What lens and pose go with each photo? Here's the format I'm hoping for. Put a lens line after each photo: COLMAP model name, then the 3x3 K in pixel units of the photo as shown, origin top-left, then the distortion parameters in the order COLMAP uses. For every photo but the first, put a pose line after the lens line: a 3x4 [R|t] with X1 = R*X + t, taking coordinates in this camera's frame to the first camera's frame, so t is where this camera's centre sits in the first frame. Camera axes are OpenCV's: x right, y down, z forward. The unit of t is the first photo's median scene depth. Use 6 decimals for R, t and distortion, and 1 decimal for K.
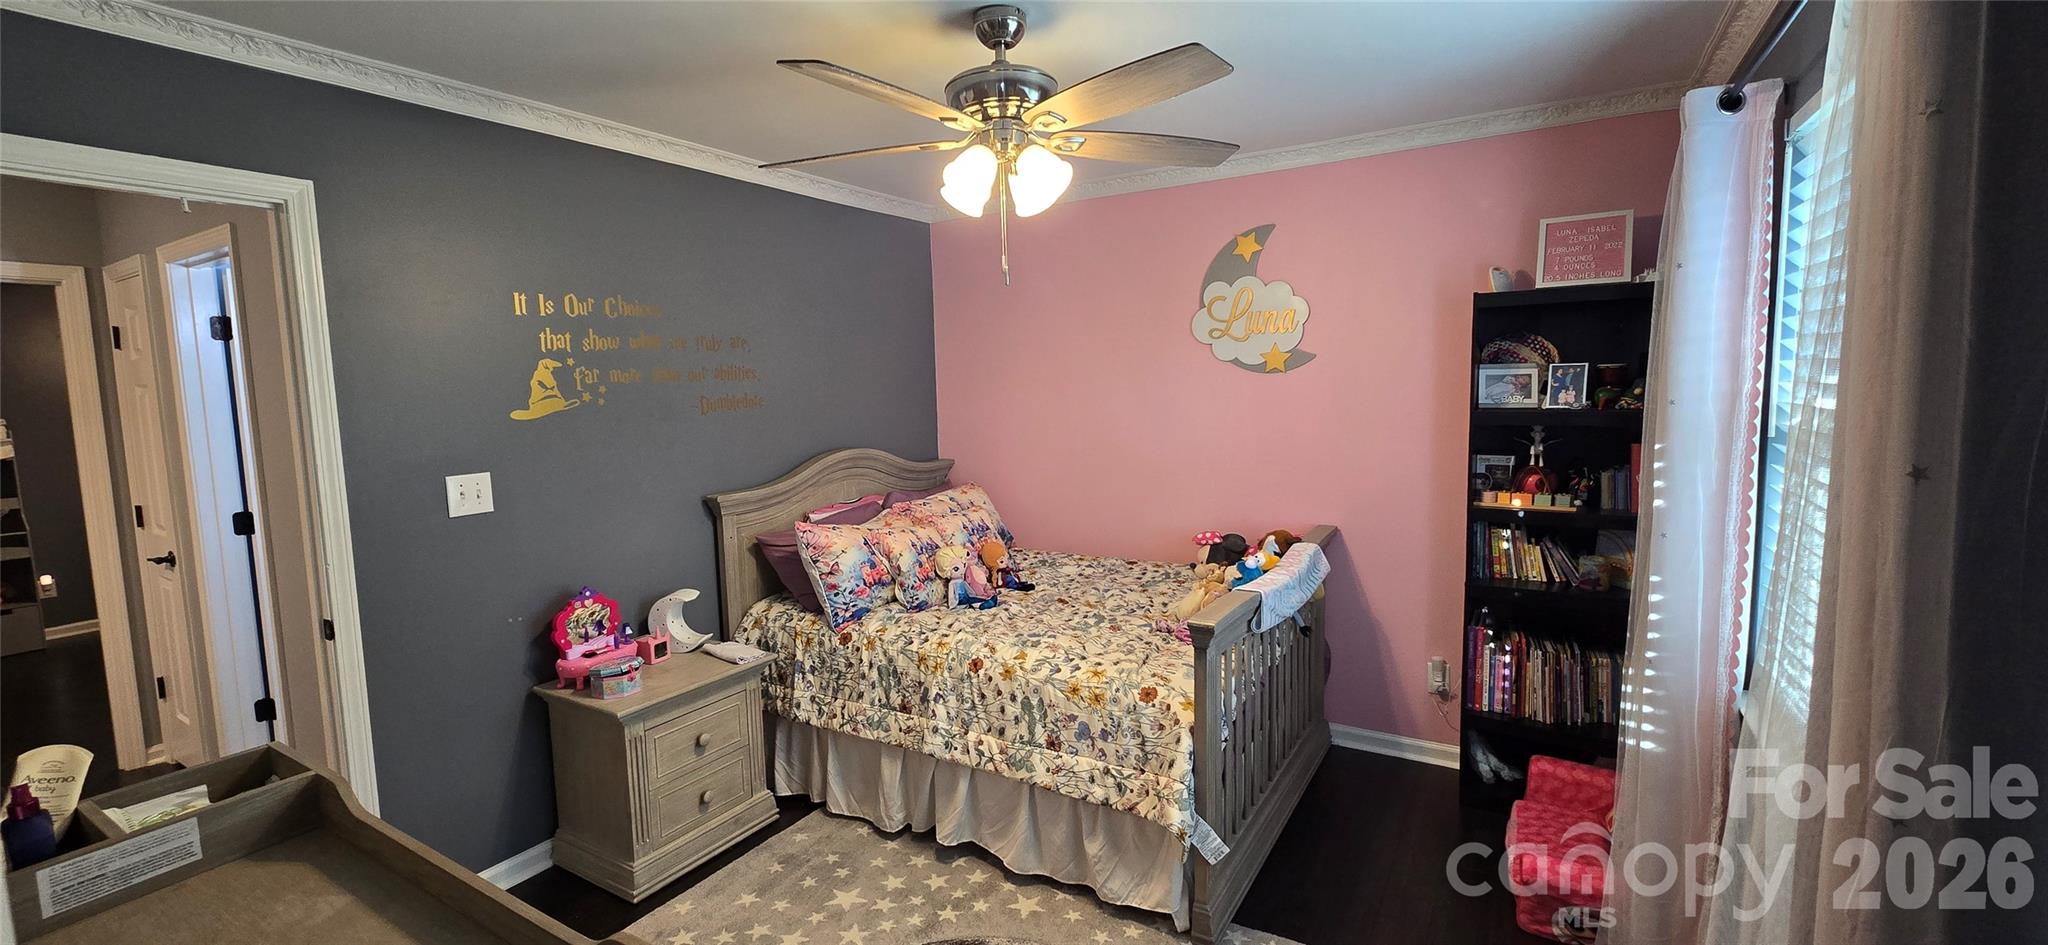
lens RADIAL K [[835.9, 0, 1020.9], [0, 835.9, 453.0], [0, 0, 1]] dist [-0.004703, 0.001292]
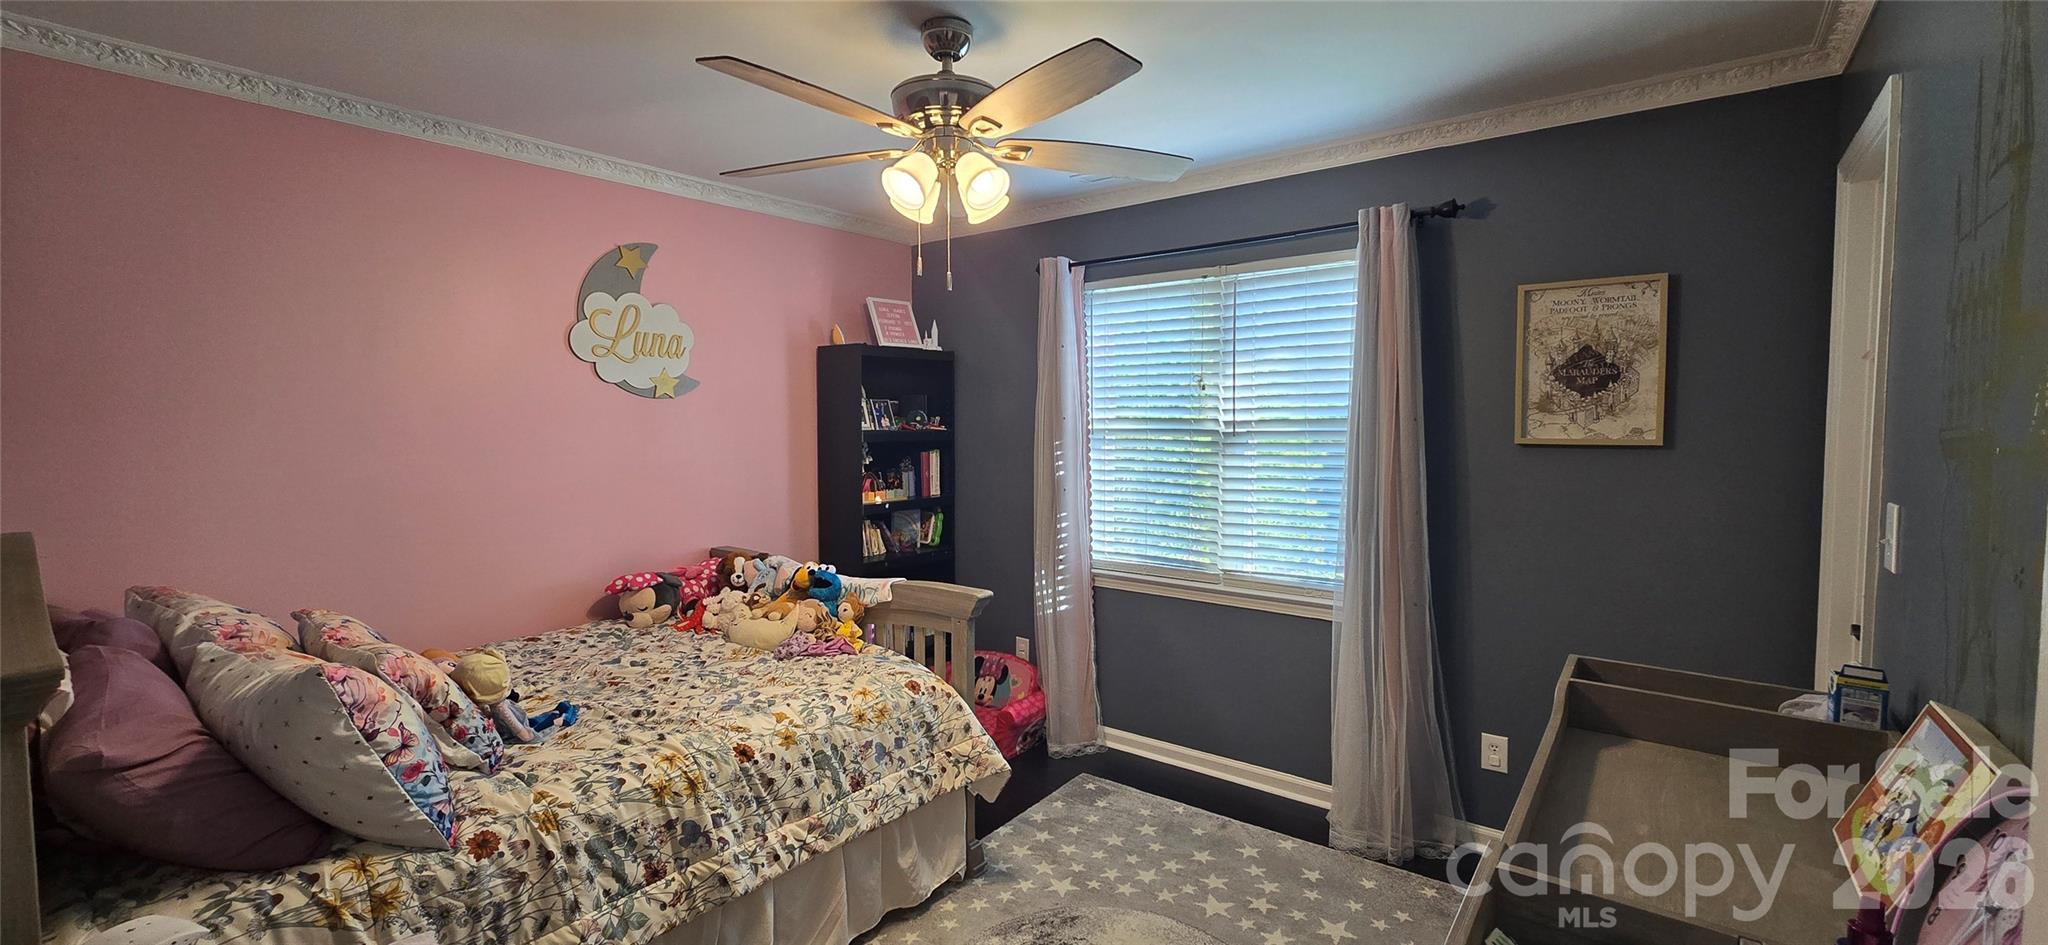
lens RADIAL K [[835.9, 0, 1026.9], [0, 835.9, 458.4], [0, 0, 1]] dist [-0.004703, 0.001292]
pose [[0.100696, -0.020863, 0.994699, -0.794797], [0.092339, 0.995661, 0.011536, -0.000297], [-0.990623, 0.090688, 0.102185, 0.647173]]
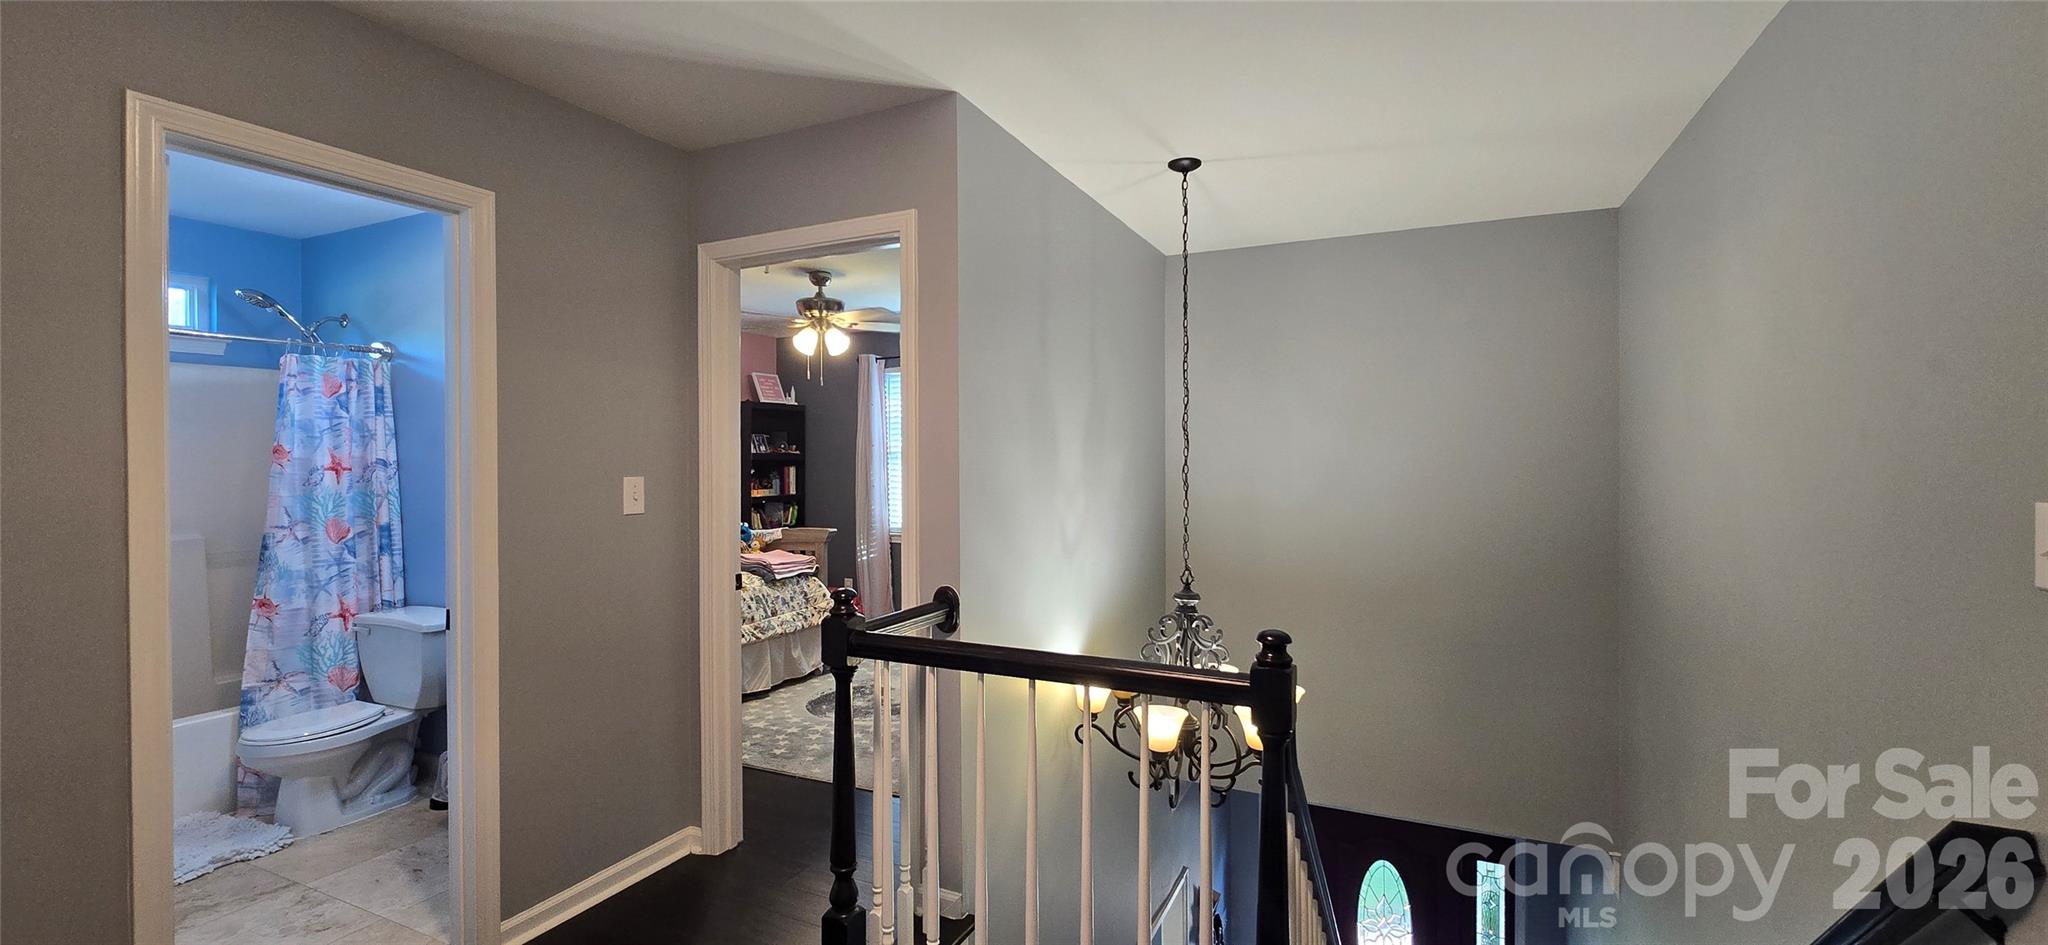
lens RADIAL K [[835.9, 0, 1022.1], [0, 835.9, 453.7], [0, 0, 1]] dist [-0.004703, 0.001292]
pose [[-0.113281, 0.030581, 0.993092, -1.853826], [0.099830, 0.994818, -0.019247, 0.068183], [-0.988535, 0.096960, -0.115747, 0.578744]]
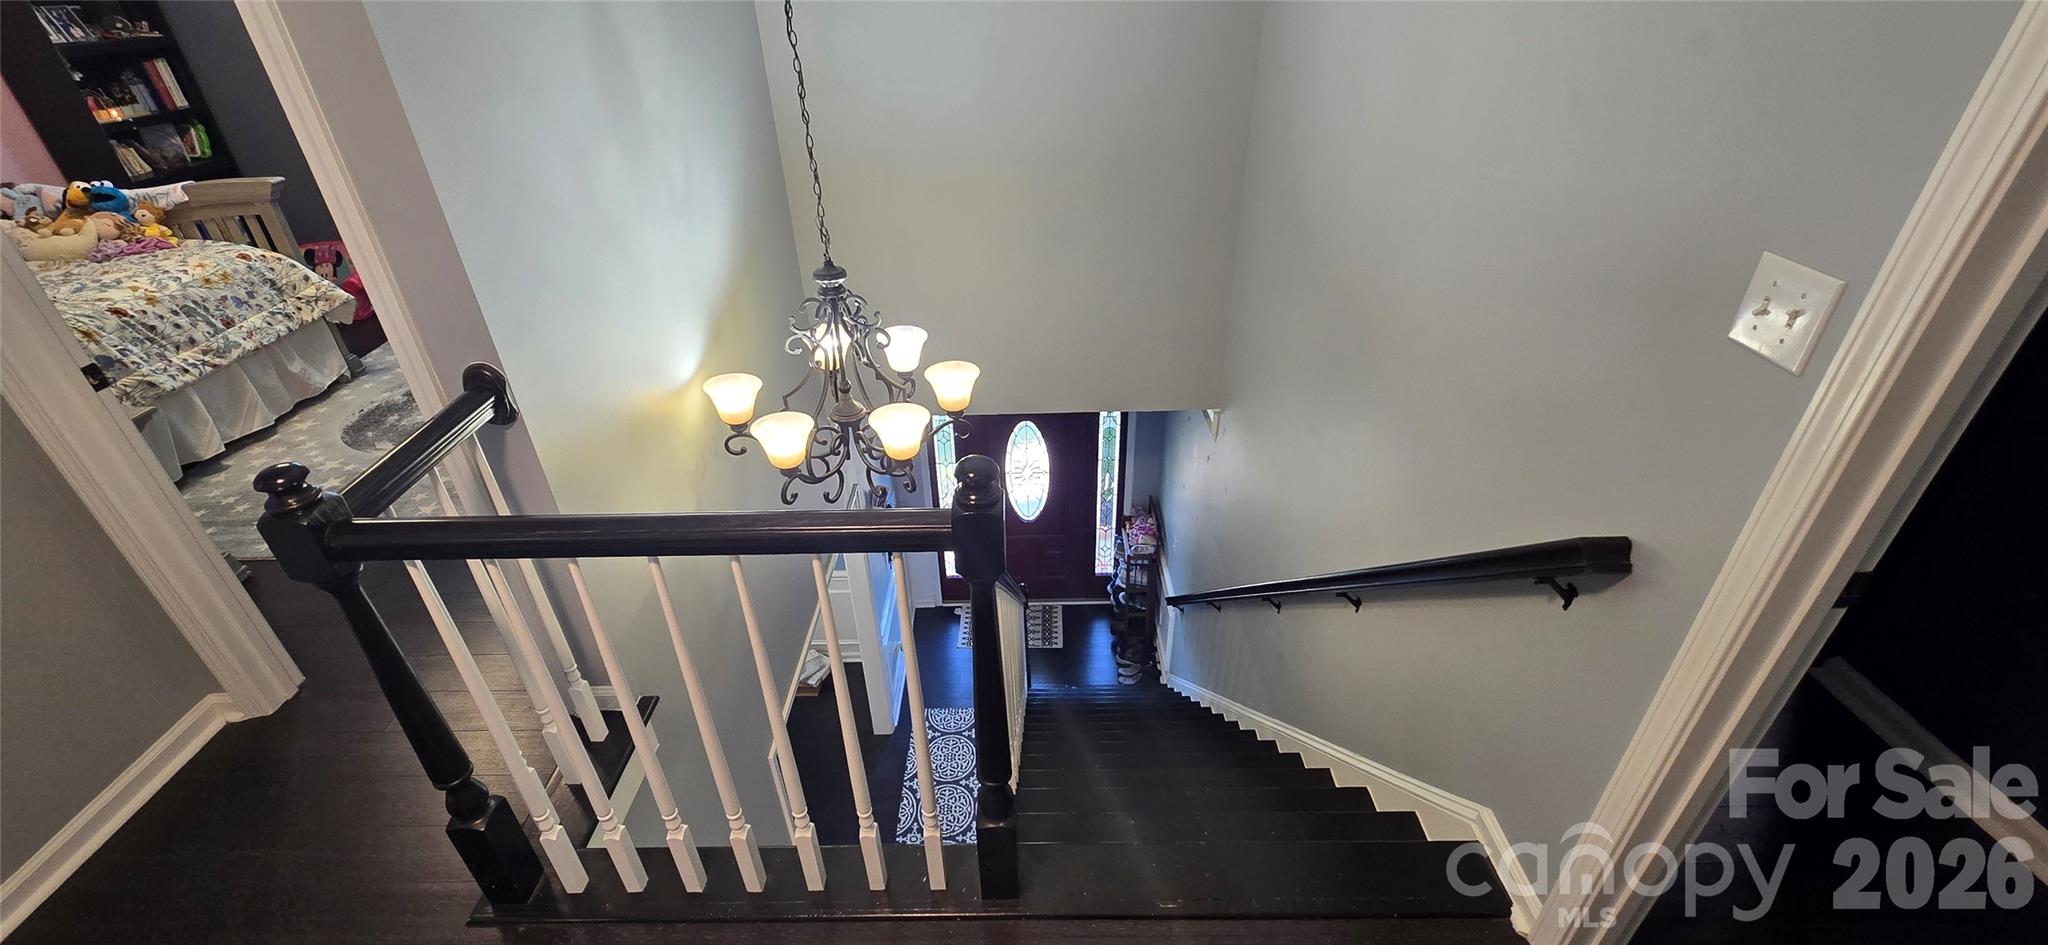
lens RADIAL K [[835.9, 0, 1020.4], [0, 835.9, 460.8], [0, 0, 1]] dist [-0.004703, 0.001292]
pose [[-0.527422, -0.408611, 0.744891, -1.615656], [0.118758, 0.832687, 0.540859, -0.038584], [-0.841262, 0.373722, -0.390652, 0.501442]]
